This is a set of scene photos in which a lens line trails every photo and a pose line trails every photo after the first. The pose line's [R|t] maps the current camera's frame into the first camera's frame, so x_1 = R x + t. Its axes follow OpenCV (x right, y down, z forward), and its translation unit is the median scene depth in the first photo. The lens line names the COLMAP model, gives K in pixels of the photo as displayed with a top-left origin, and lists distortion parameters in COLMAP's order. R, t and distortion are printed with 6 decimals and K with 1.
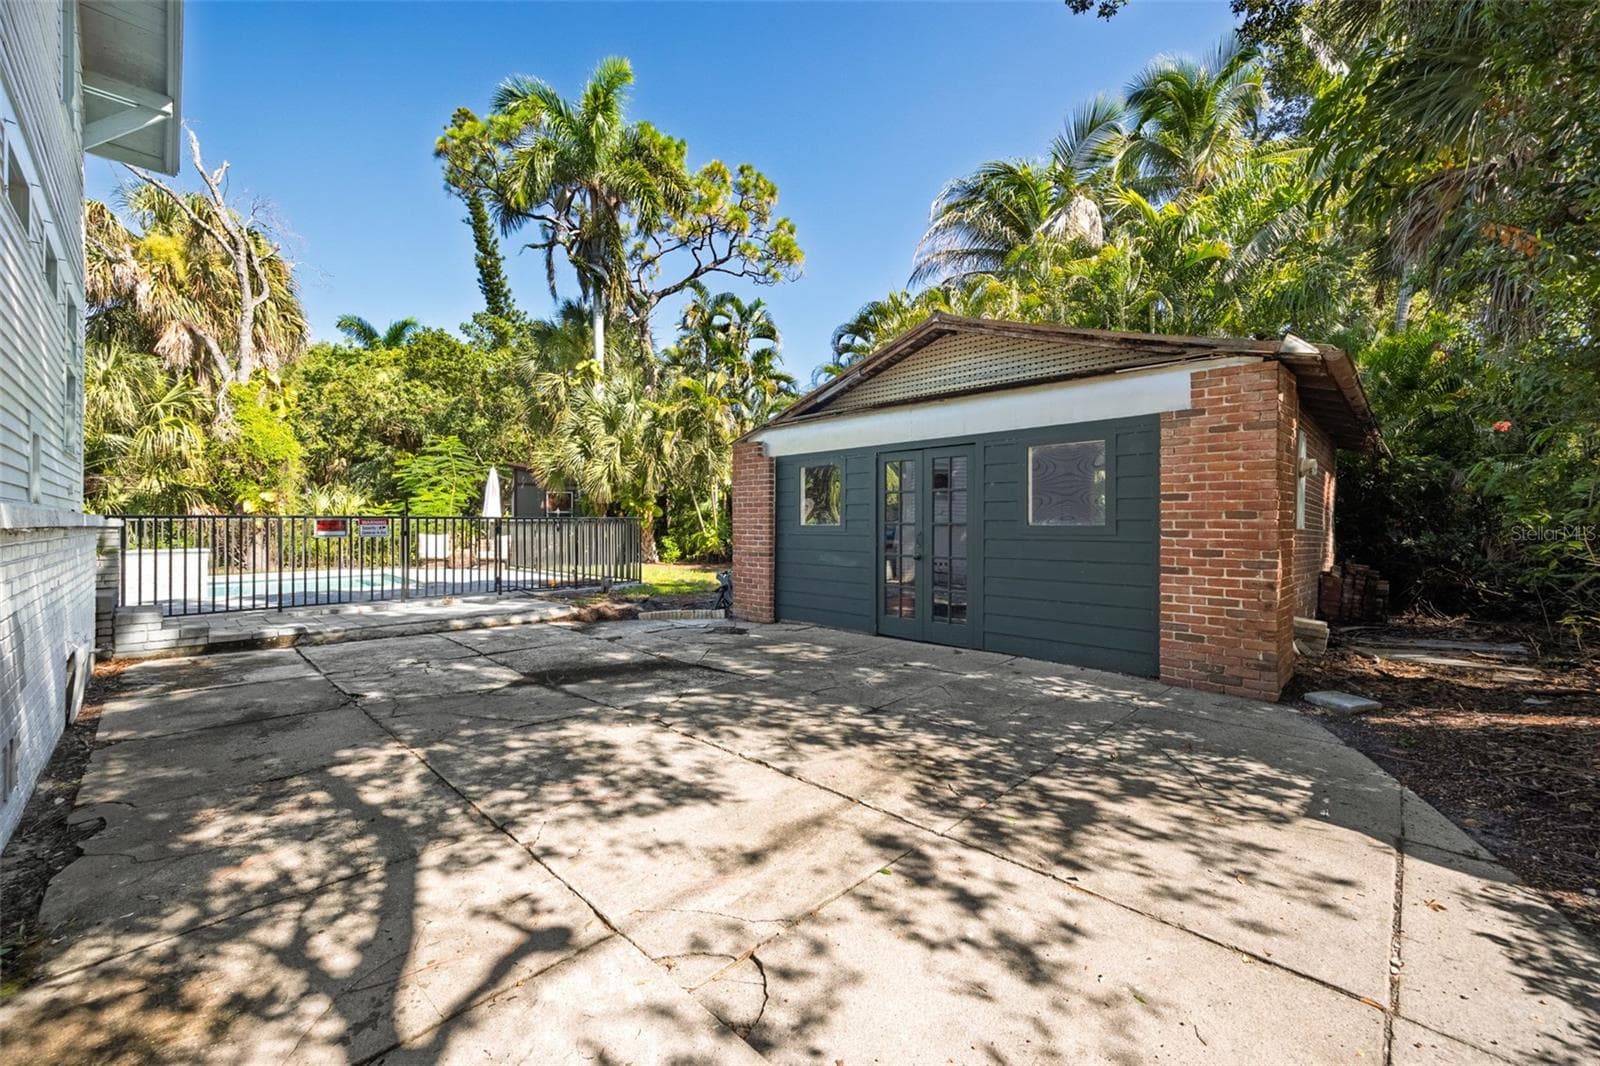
lens RADIAL K [[650.9, 0, 800.1], [0, 650.9, 529.4], [0, 0, 1]] dist [0.009509, -0.000349]
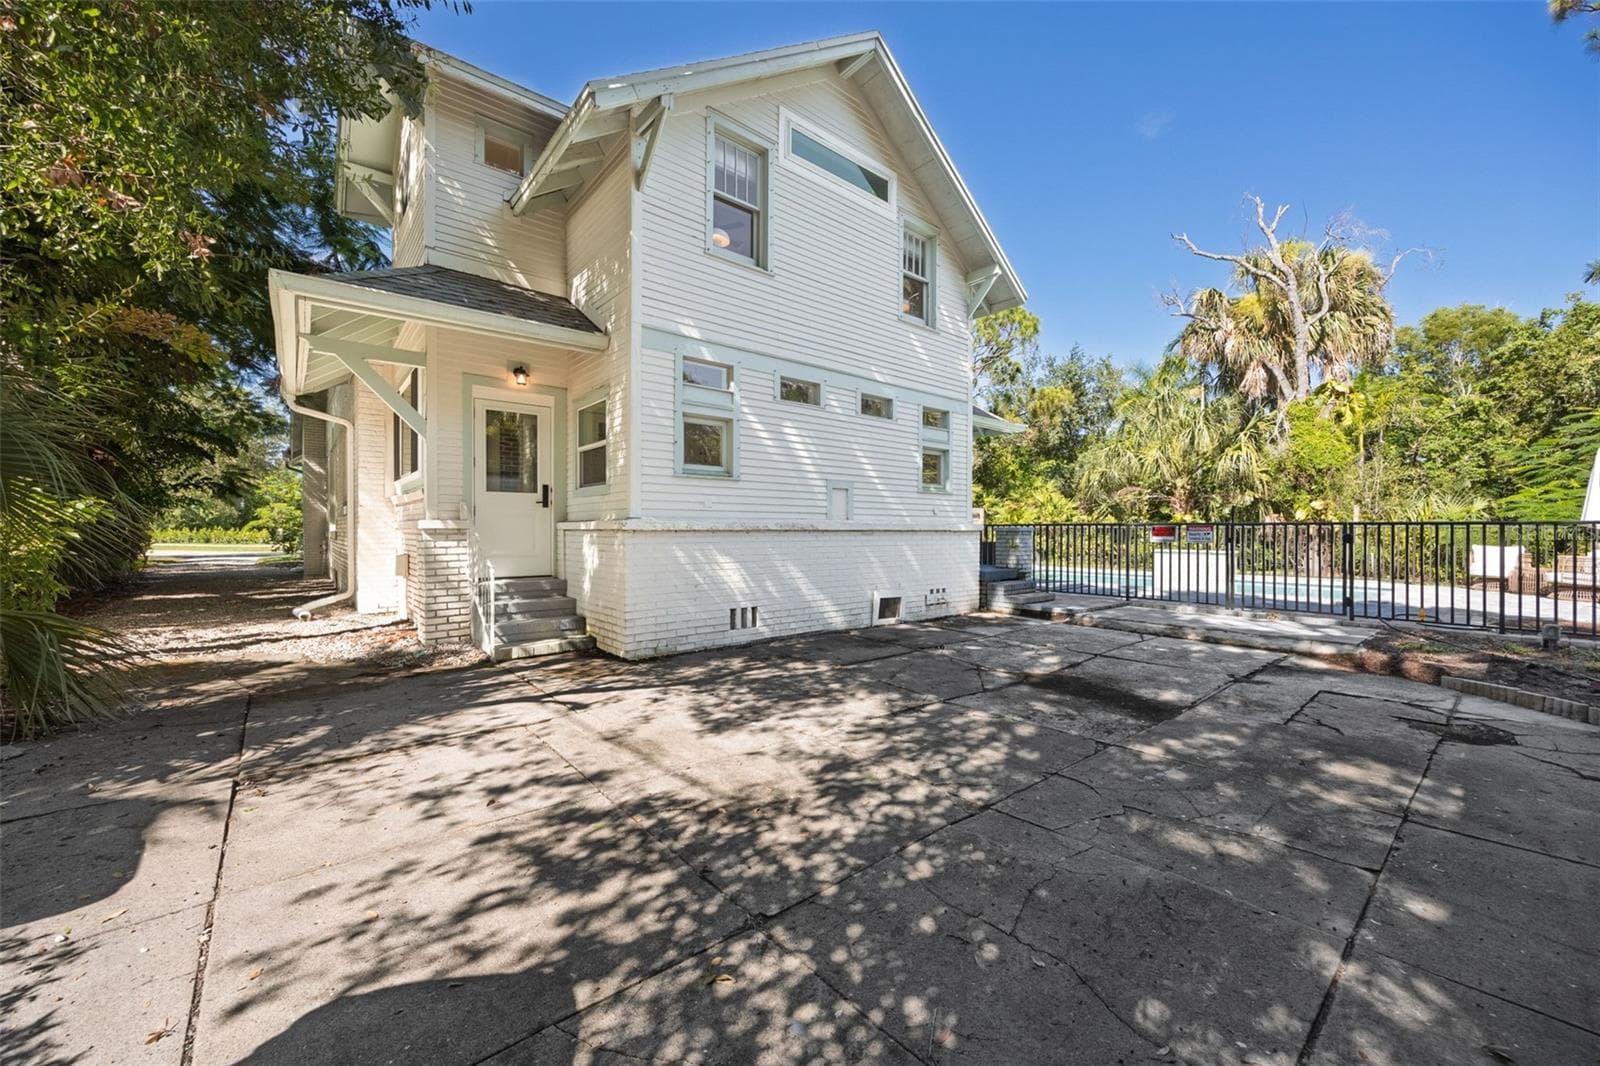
lens RADIAL K [[588.4, 0, 770.9], [0, 588.4, 532.4], [0, 0, 1]] dist [-0.000916, -0.000033]
pose [[-0.106320, 0.004960, -0.994320, 0.909440], [-0.011393, 0.999916, 0.006206, -0.009184], [0.994267, 0.011988, -0.106255, 1.059594]]
